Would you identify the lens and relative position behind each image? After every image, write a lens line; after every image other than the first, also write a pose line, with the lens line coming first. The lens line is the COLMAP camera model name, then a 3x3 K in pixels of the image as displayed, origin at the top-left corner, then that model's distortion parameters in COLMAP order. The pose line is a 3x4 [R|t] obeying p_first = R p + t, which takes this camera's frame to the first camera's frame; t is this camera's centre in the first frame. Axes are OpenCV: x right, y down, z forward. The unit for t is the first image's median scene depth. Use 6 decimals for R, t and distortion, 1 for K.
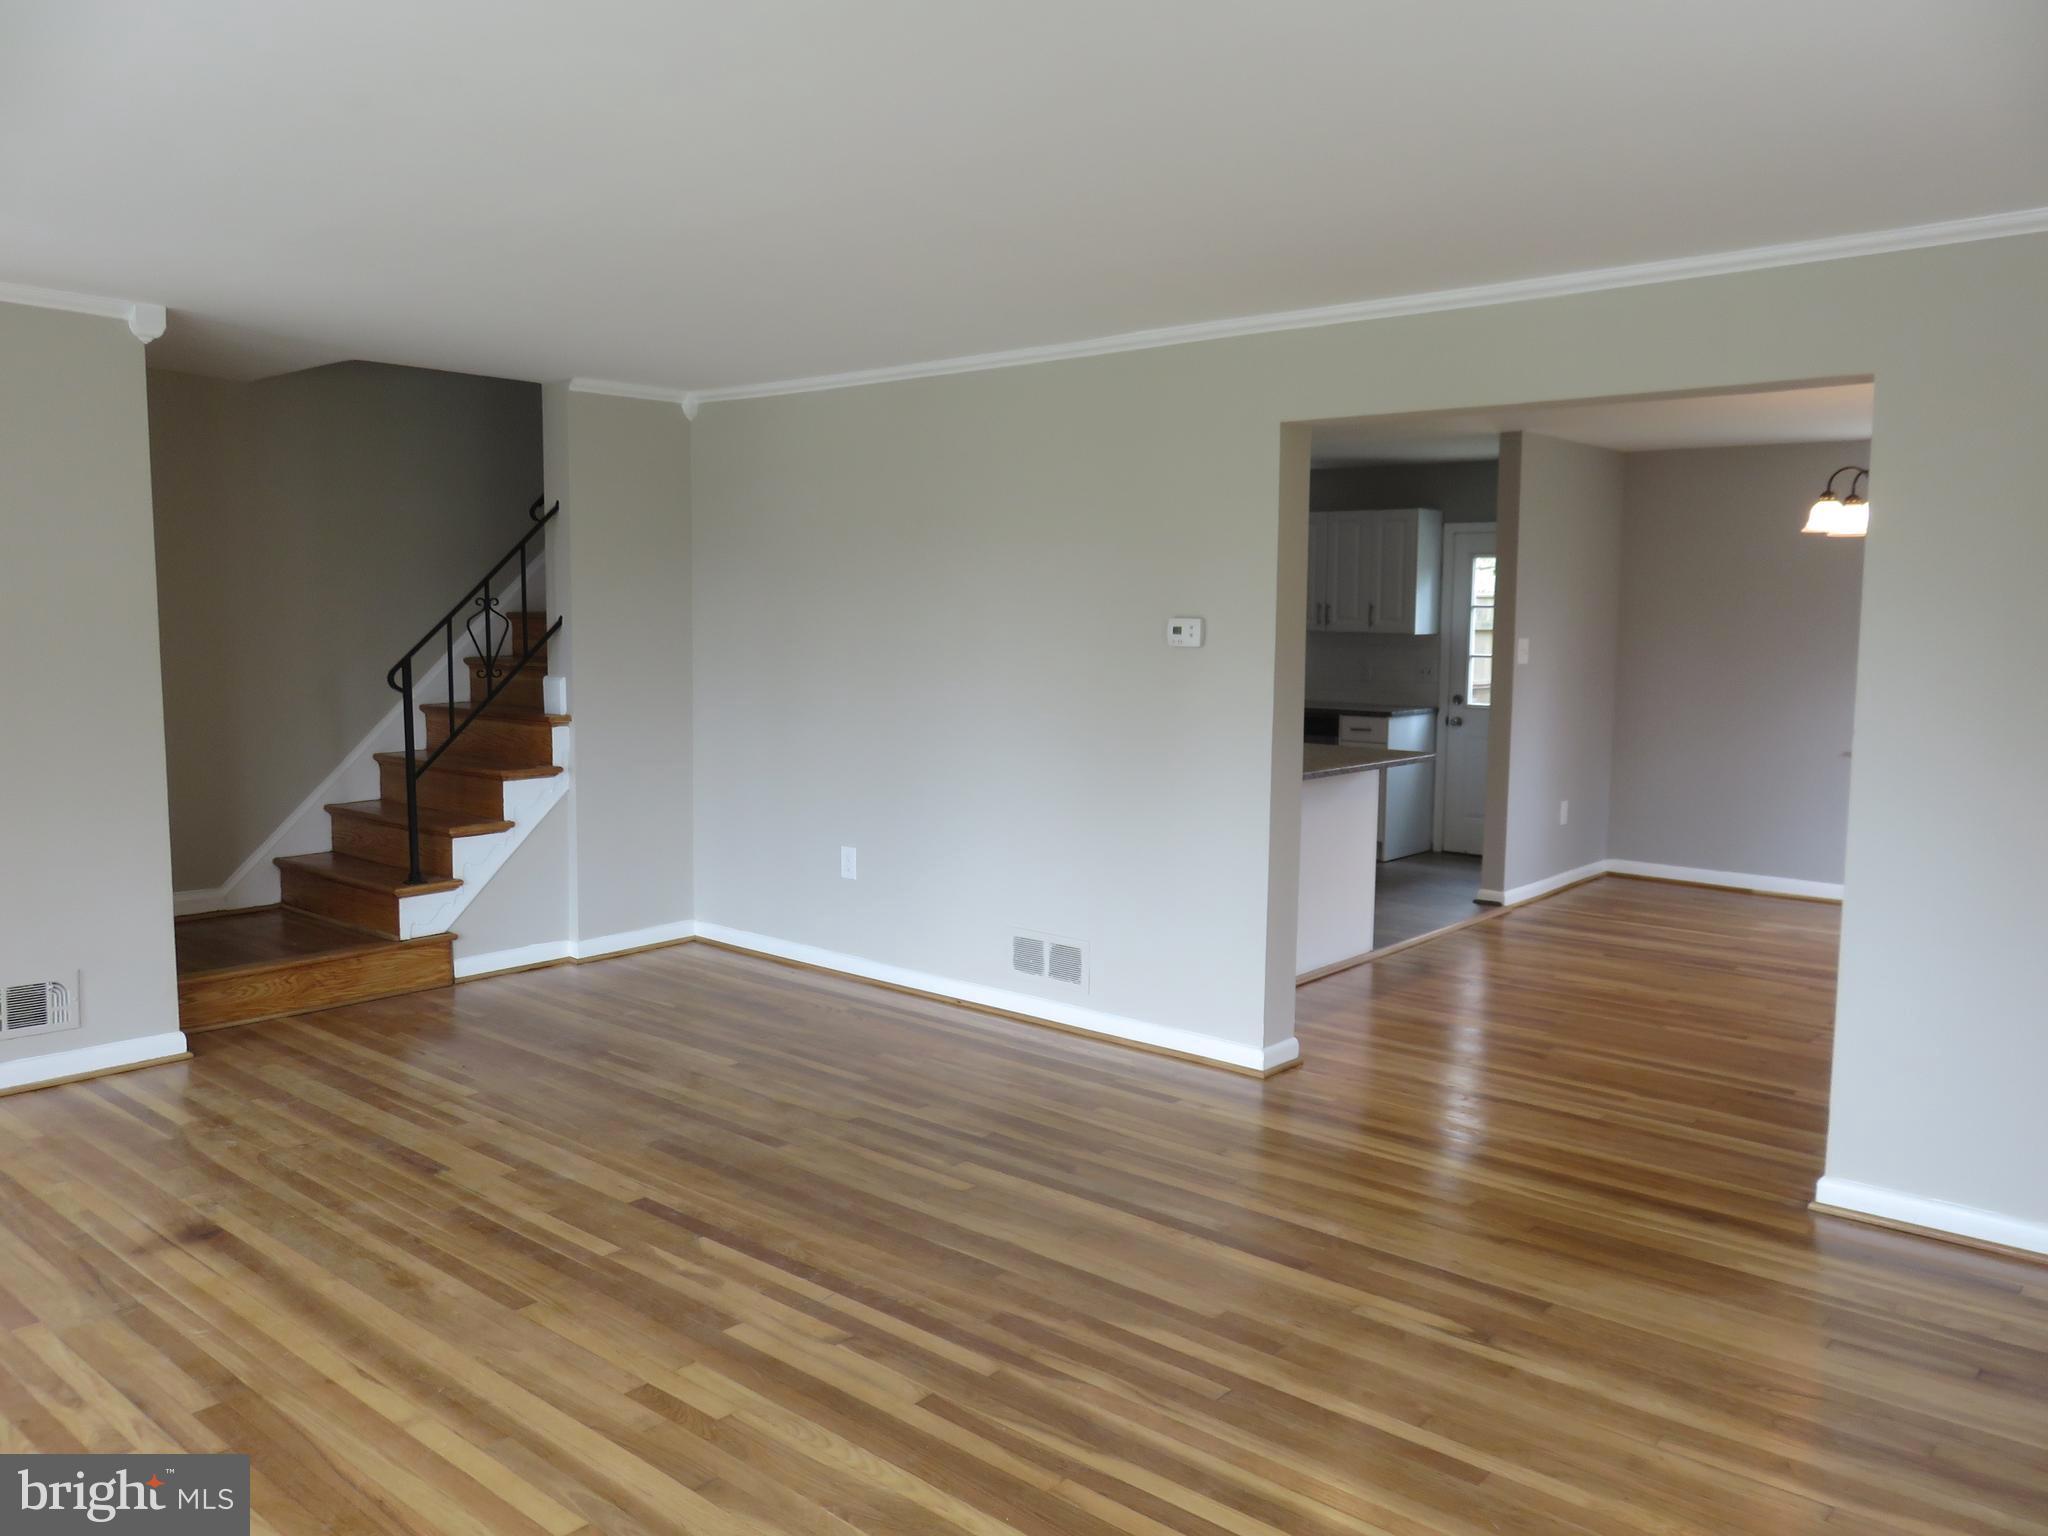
lens RADIAL K [[1534.6, 0, 1024.0], [0, 1534.6, 768.0], [0, 0, 1]] dist [-0.005423, -0.003339]
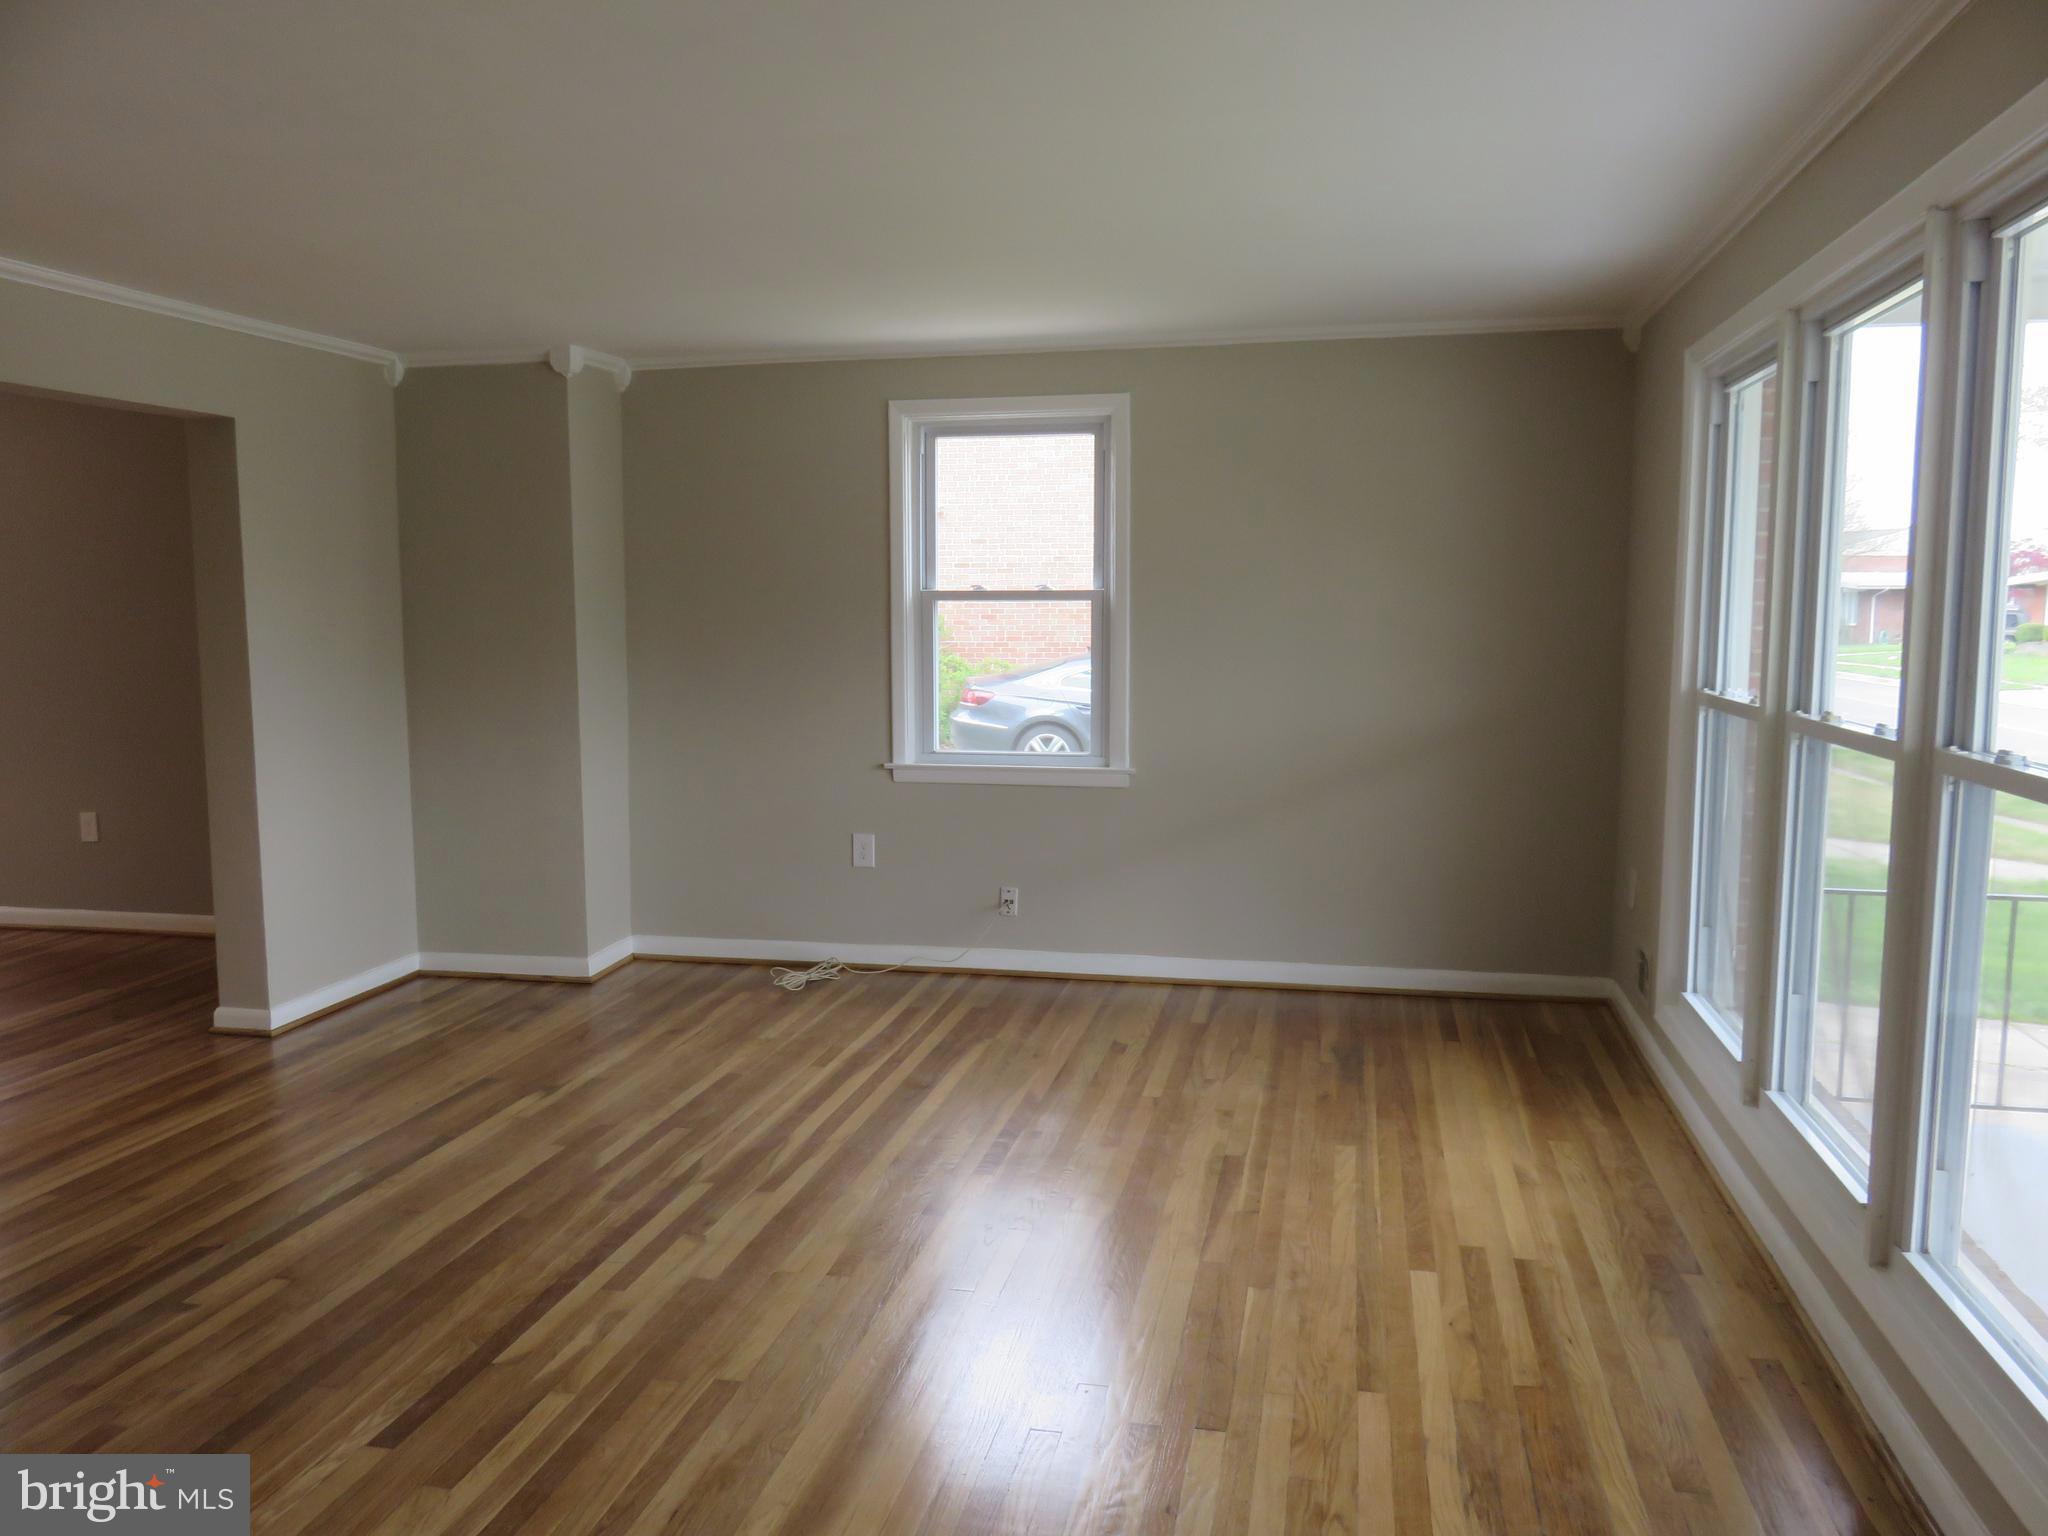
lens RADIAL K [[1534.6, 0, 1024.0], [0, 1534.6, 768.0], [0, 0, 1]] dist [-0.005423, -0.003339]
pose [[-0.471201, -0.104290, 0.875839, -1.077023], [0.092525, 0.981662, 0.166669, -0.121270], [-0.877160, 0.159572, -0.452910, 1.124323]]
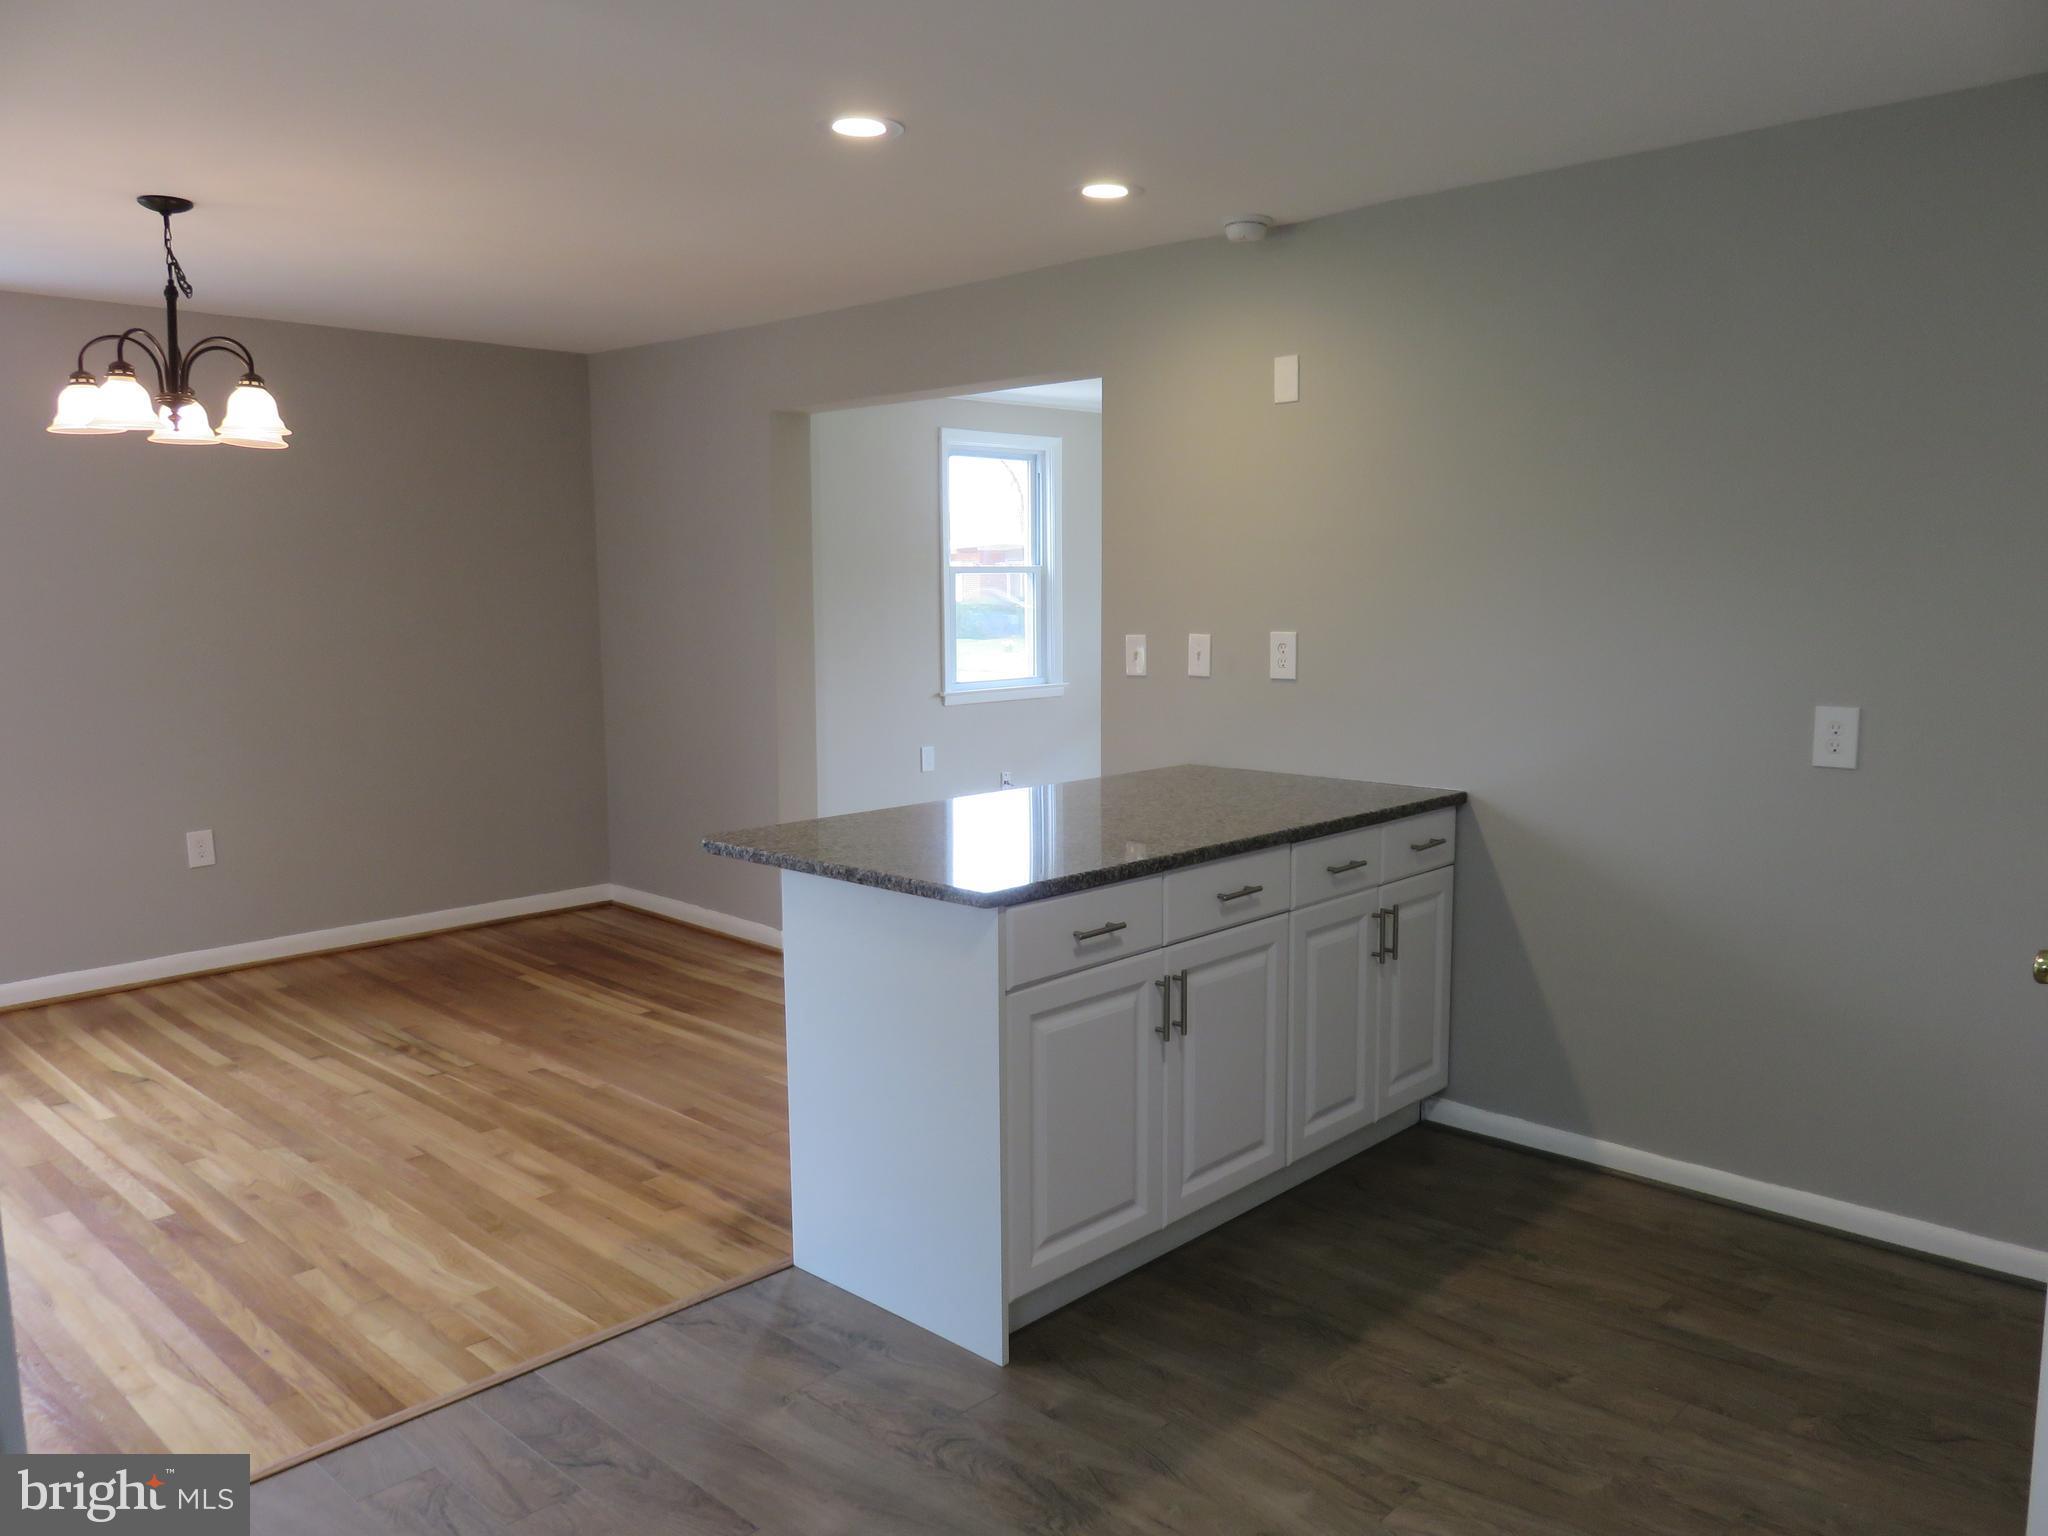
lens RADIAL K [[1534.6, 0, 1024.0], [0, 1534.6, 768.0], [0, 0, 1]] dist [-0.005423, -0.003339]
pose [[-0.998216, -0.009267, 0.058981, 0.251393], [0.004276, 0.974247, 0.225441, -0.271626], [-0.059552, 0.225291, -0.972470, 2.797317]]
